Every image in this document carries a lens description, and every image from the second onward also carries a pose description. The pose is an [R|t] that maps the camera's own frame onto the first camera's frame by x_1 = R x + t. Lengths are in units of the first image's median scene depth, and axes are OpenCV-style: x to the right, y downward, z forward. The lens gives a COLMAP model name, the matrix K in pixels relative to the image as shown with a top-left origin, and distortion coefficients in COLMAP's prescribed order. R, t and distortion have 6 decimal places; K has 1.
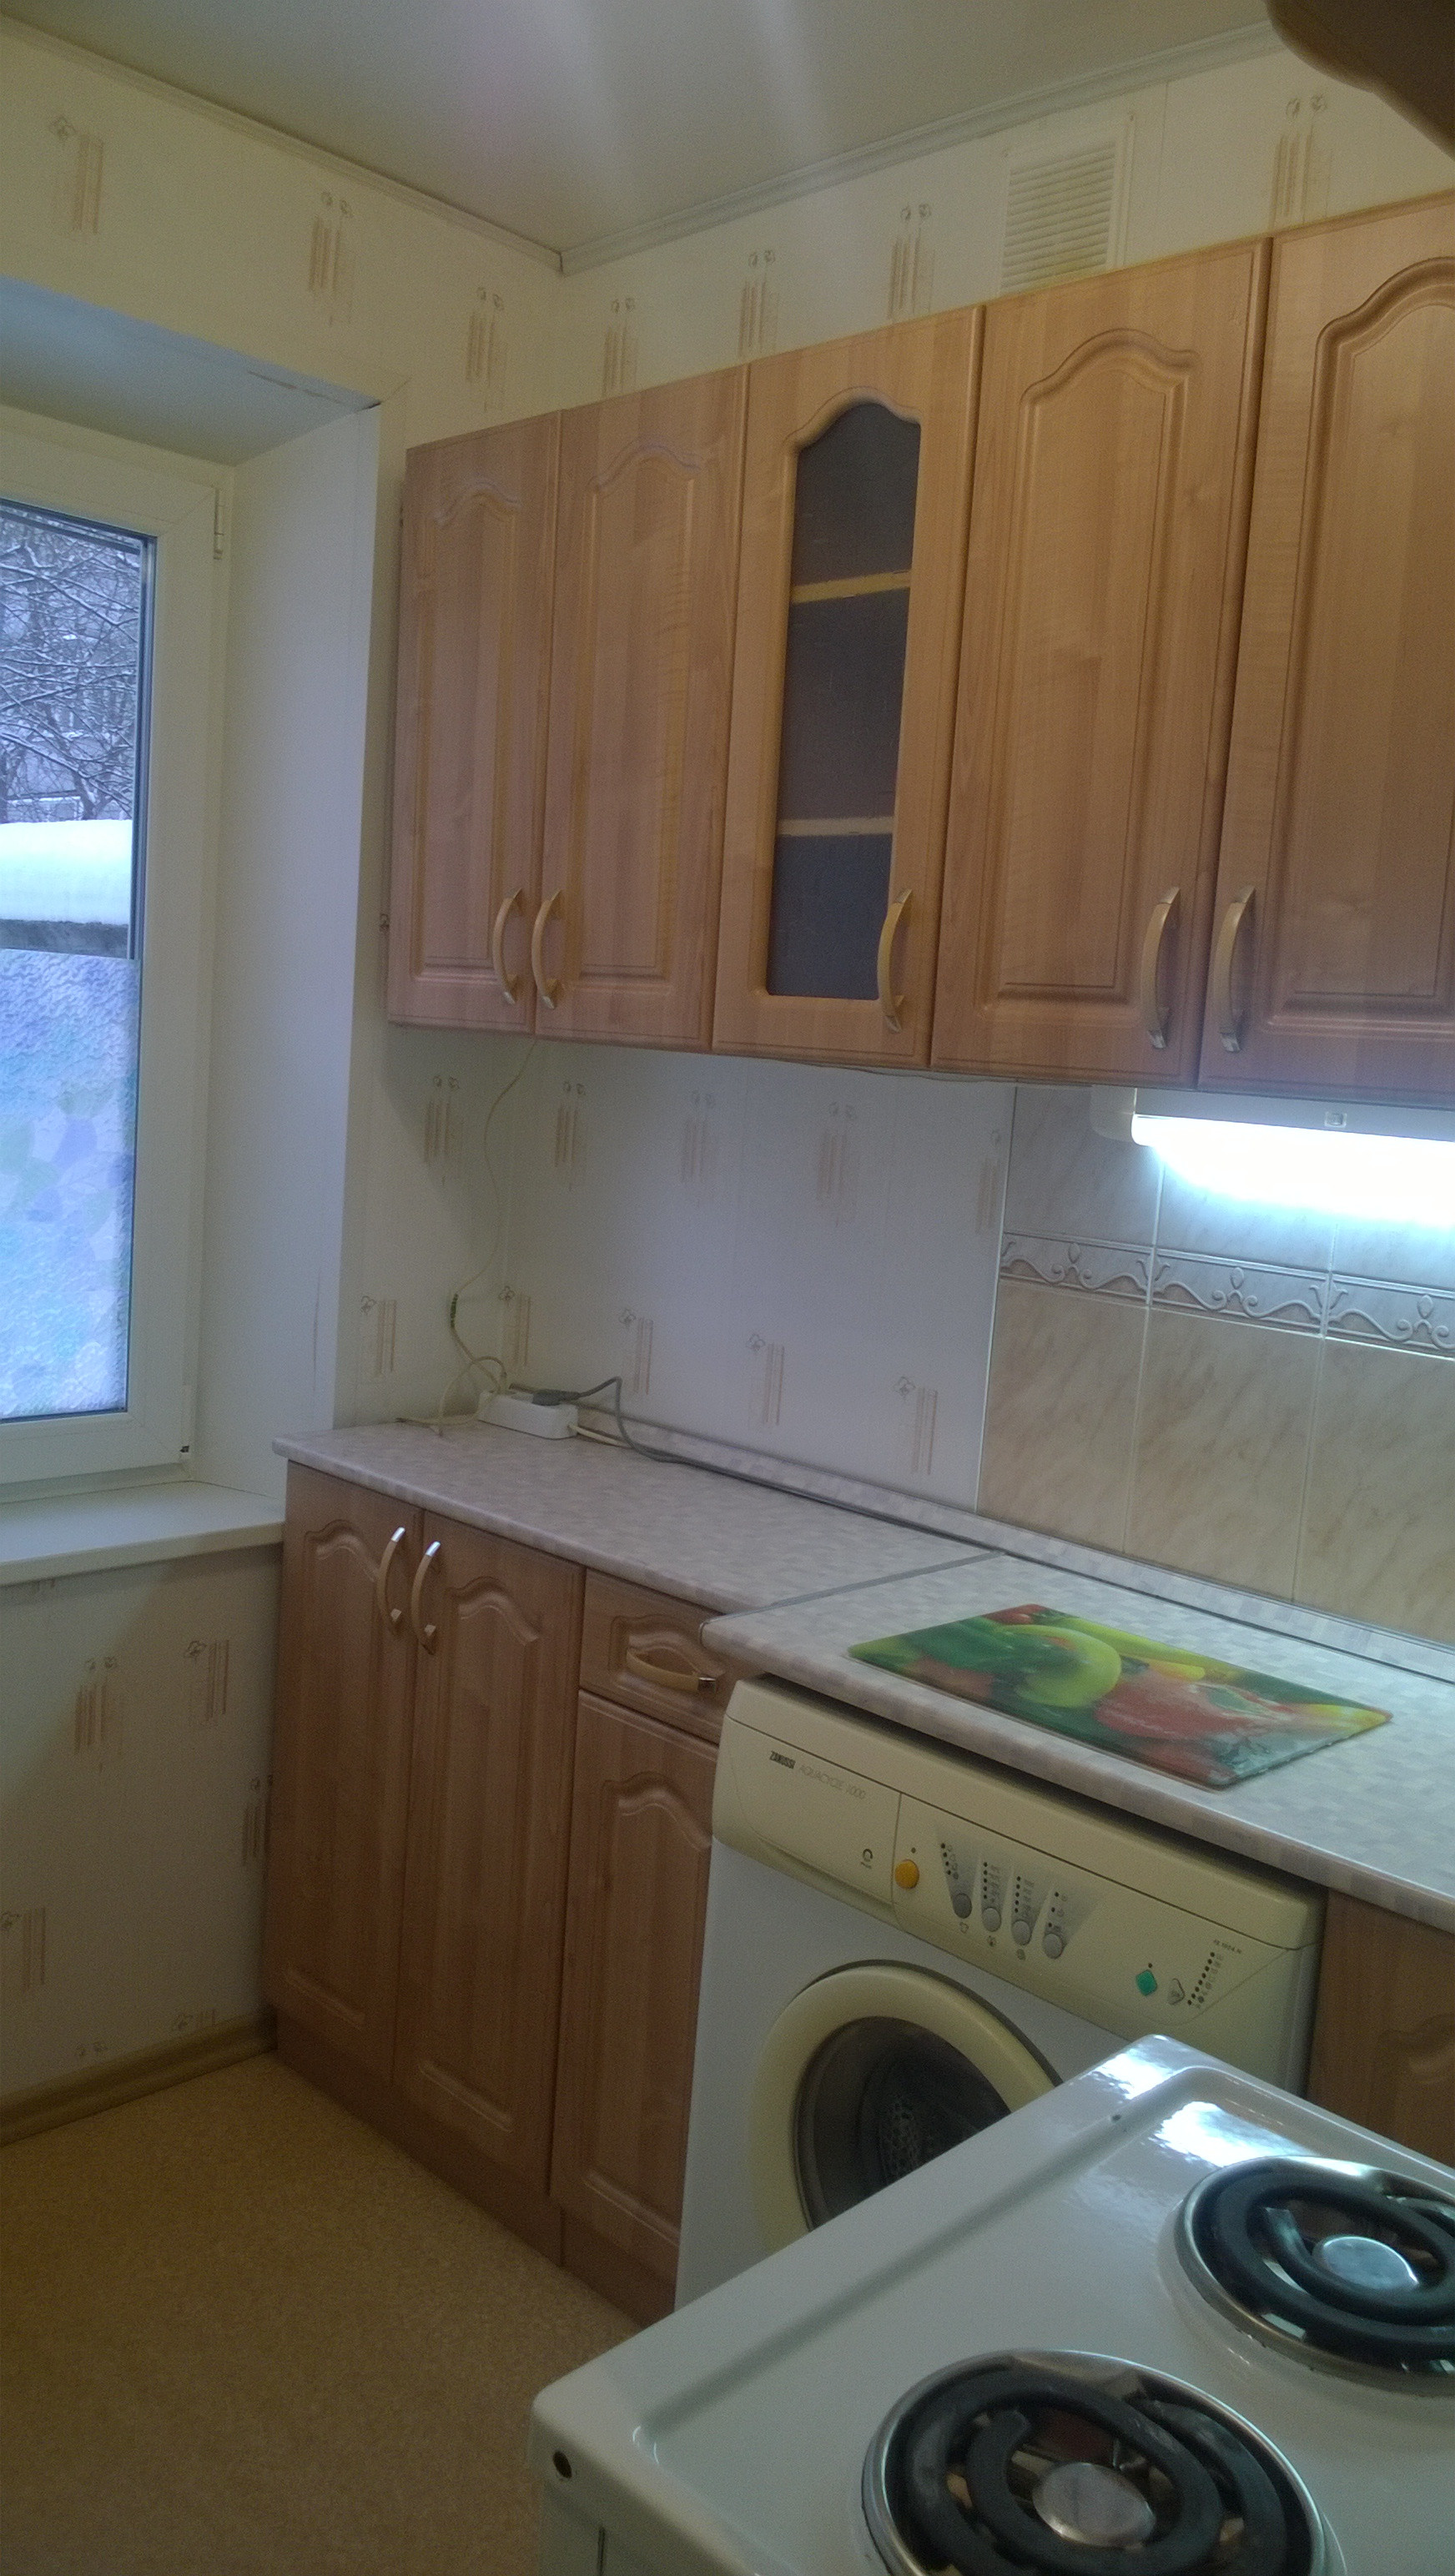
lens RADIAL K [[1957.6, 0, 737.5], [0, 1957.6, 1289.0], [0, 0, 1]] dist [0.046263, -0.107304]
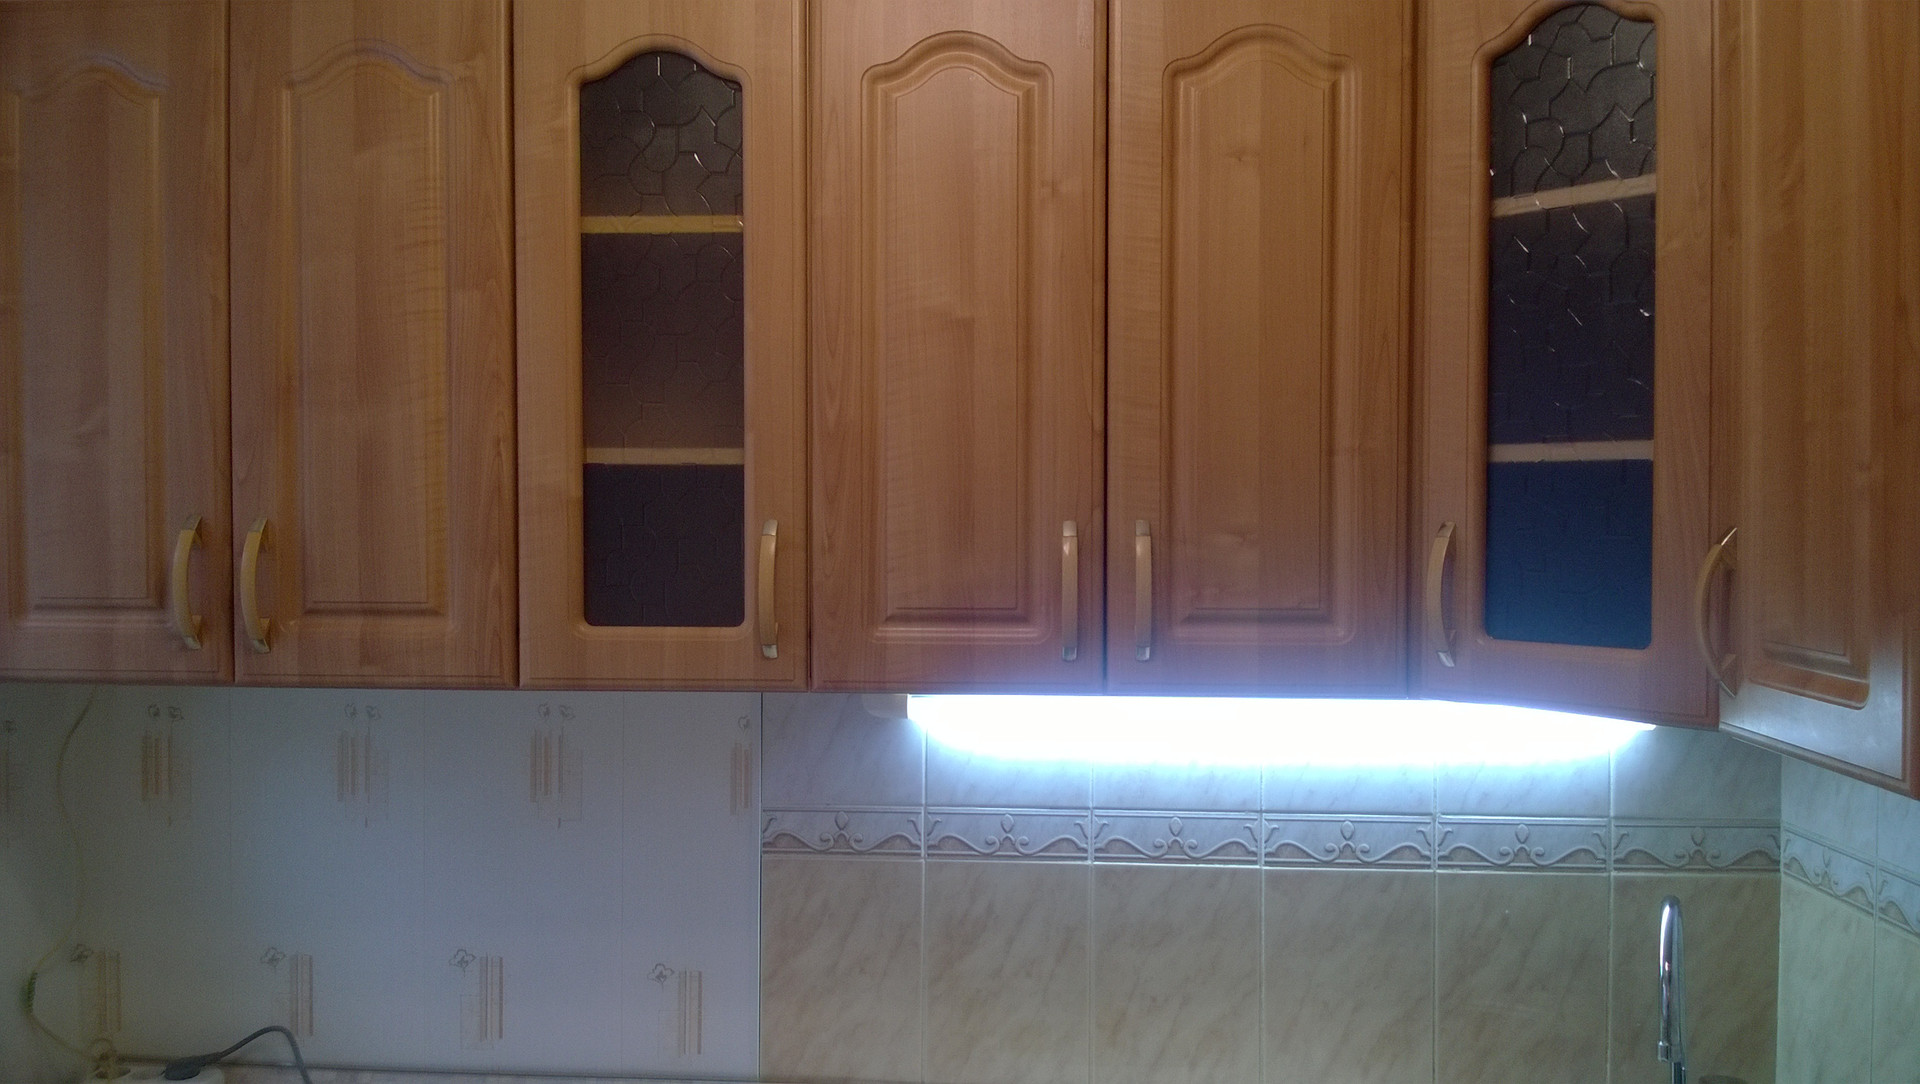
lens RADIAL K [[1459.0, 0, 962.5], [0, 1459.0, 552.1], [0, 0, 1]] dist [0.046263, -0.107304]
pose [[0.753143, -0.081066, 0.652843, -0.310816], [0.132190, 0.990786, -0.029470, -0.139178], [-0.644439, 0.108495, 0.756920, 0.328257]]
